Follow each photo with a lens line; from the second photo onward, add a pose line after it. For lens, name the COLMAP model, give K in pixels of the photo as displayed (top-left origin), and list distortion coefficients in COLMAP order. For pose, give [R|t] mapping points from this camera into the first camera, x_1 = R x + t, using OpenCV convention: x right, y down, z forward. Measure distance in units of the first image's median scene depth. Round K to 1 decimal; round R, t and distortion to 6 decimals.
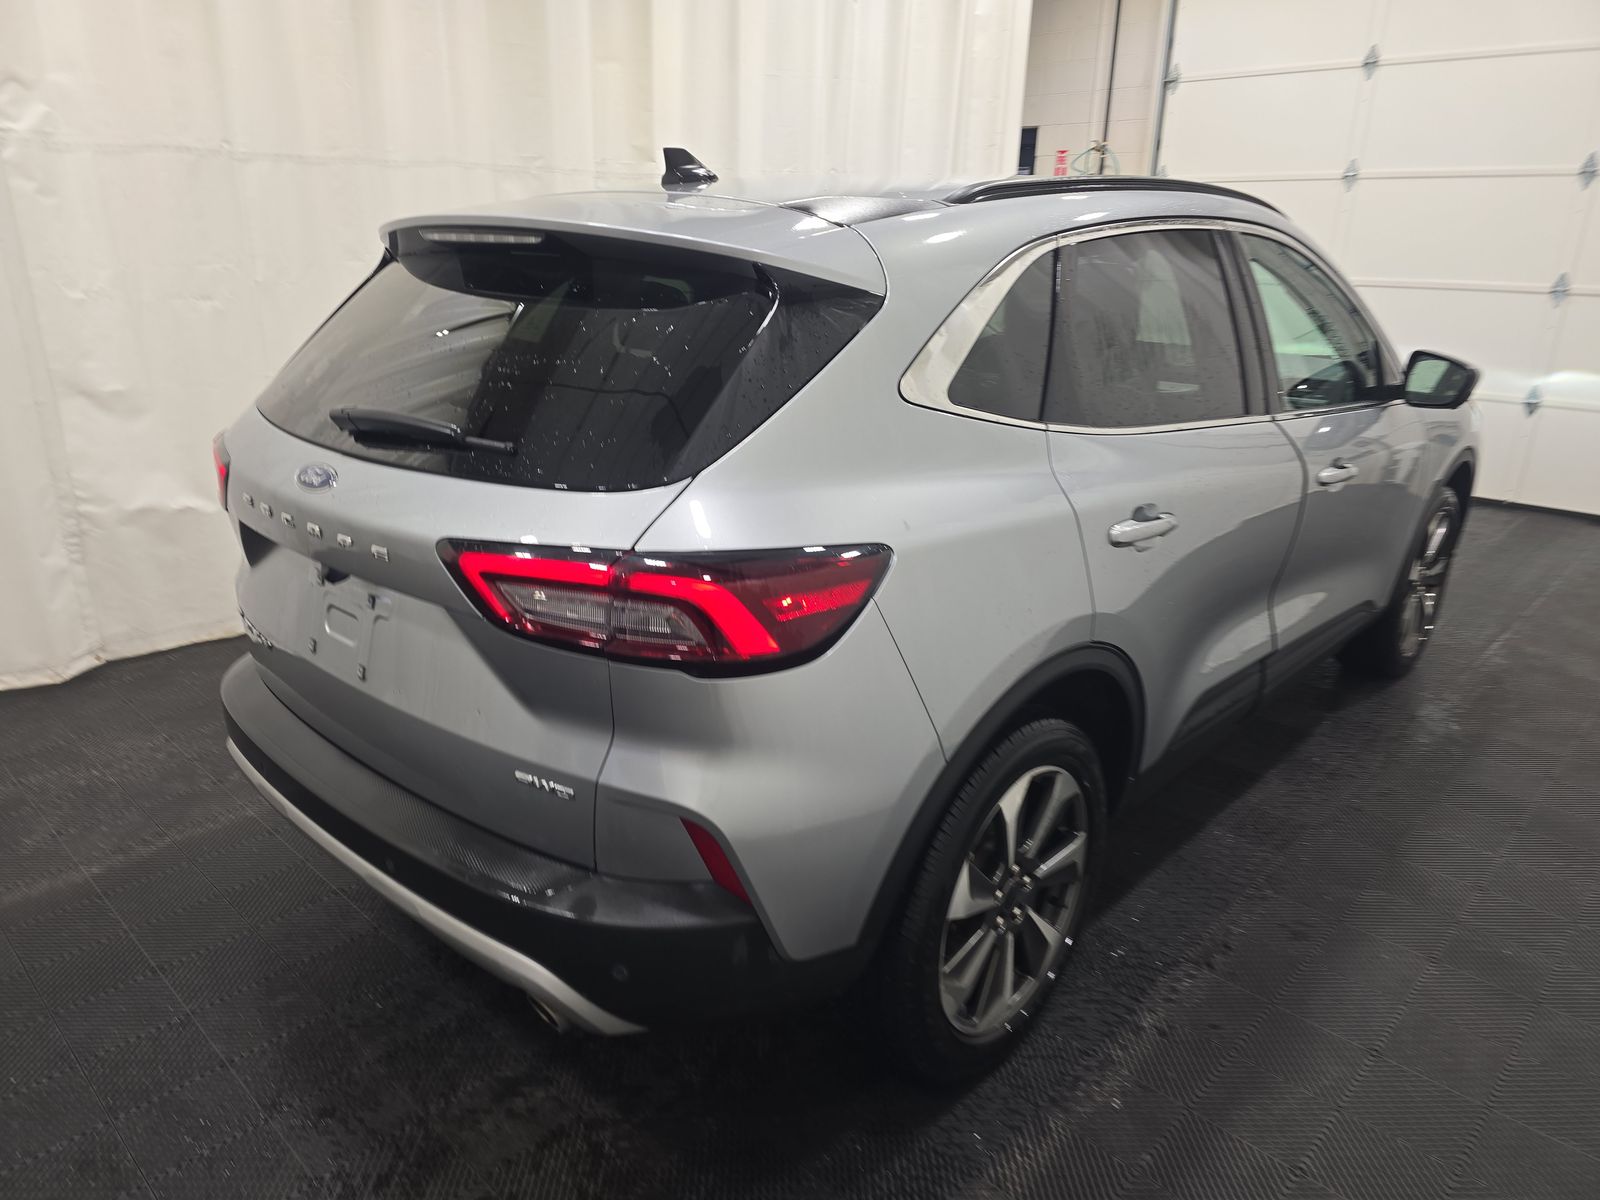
lens RADIAL K [[1060.7, 0, 800.0], [0, 1060.7, 600.0], [0, 0, 1]] dist [0.047186, -0.056171]
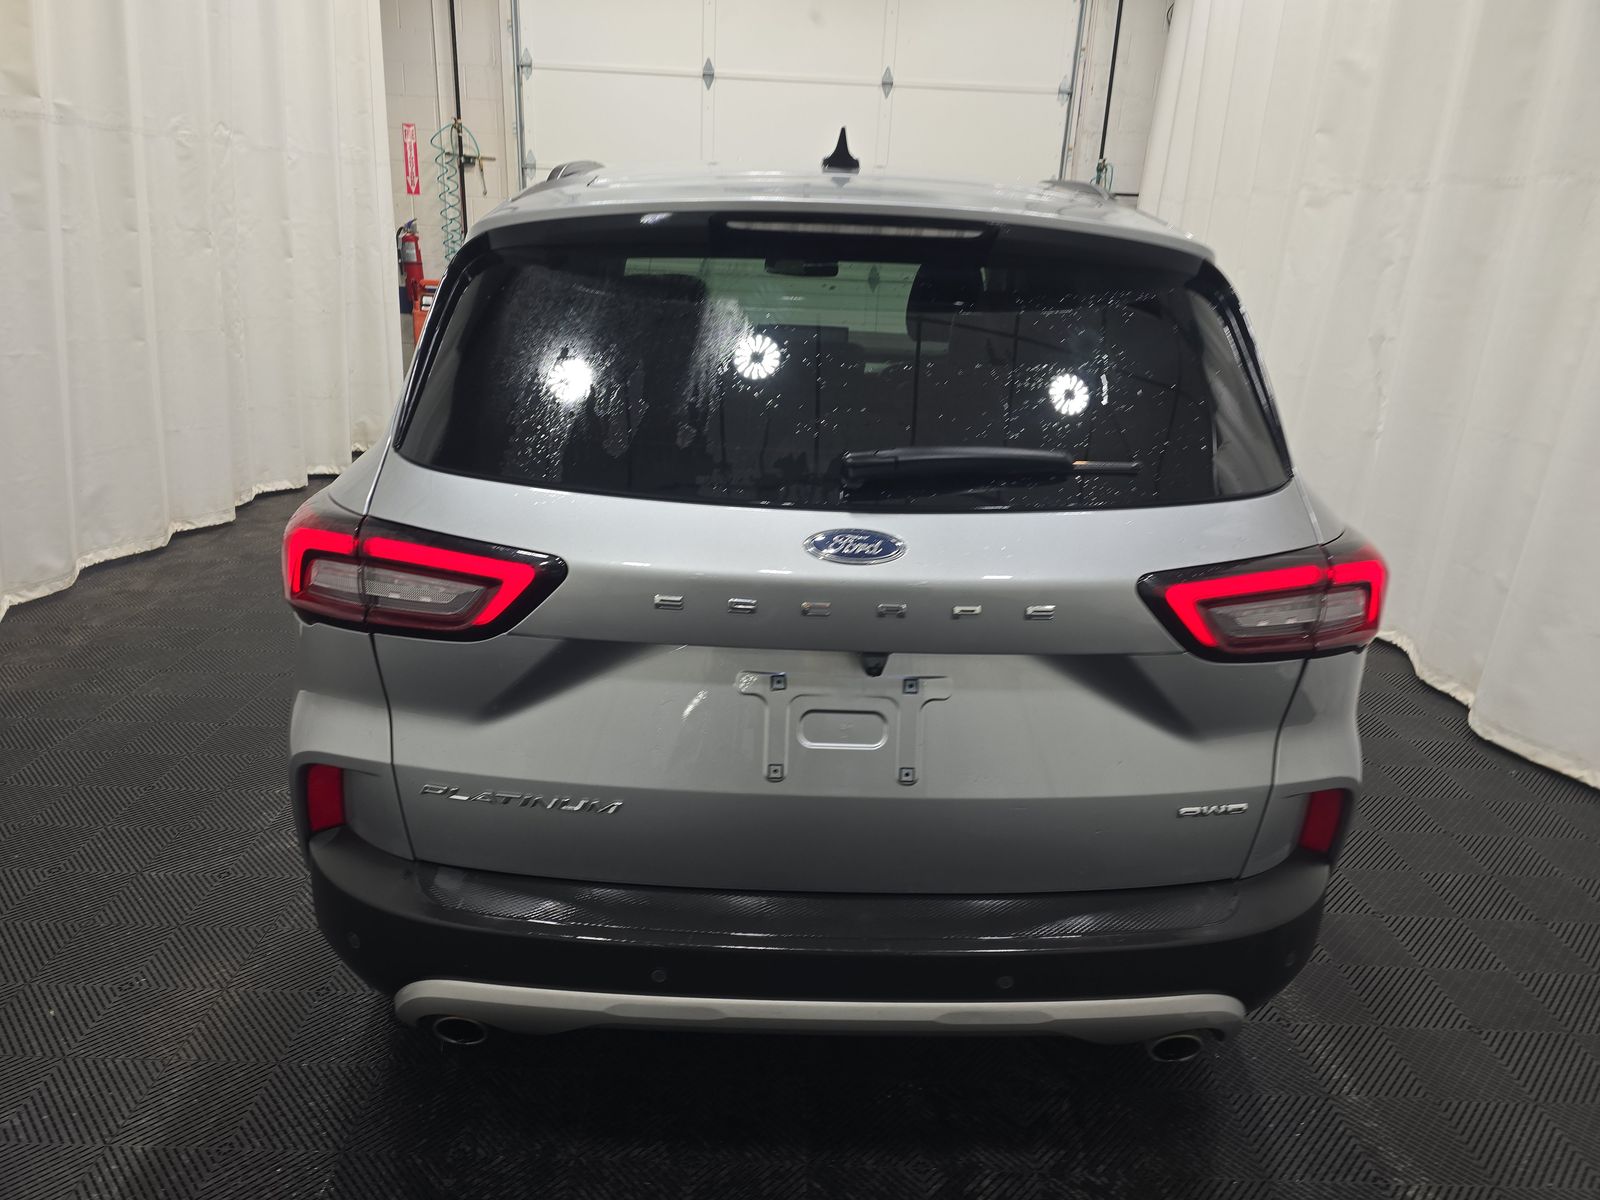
lens RADIAL K [[1060.7, 0, 800.0], [0, 1060.7, 600.0], [0, 0, 1]] dist [0.047186, -0.056171]
pose [[0.729848, -0.196372, 0.654798, -0.255858], [0.184627, 0.978881, 0.087775, -0.038354], [-0.658206, 0.056831, 0.750690, 0.118172]]
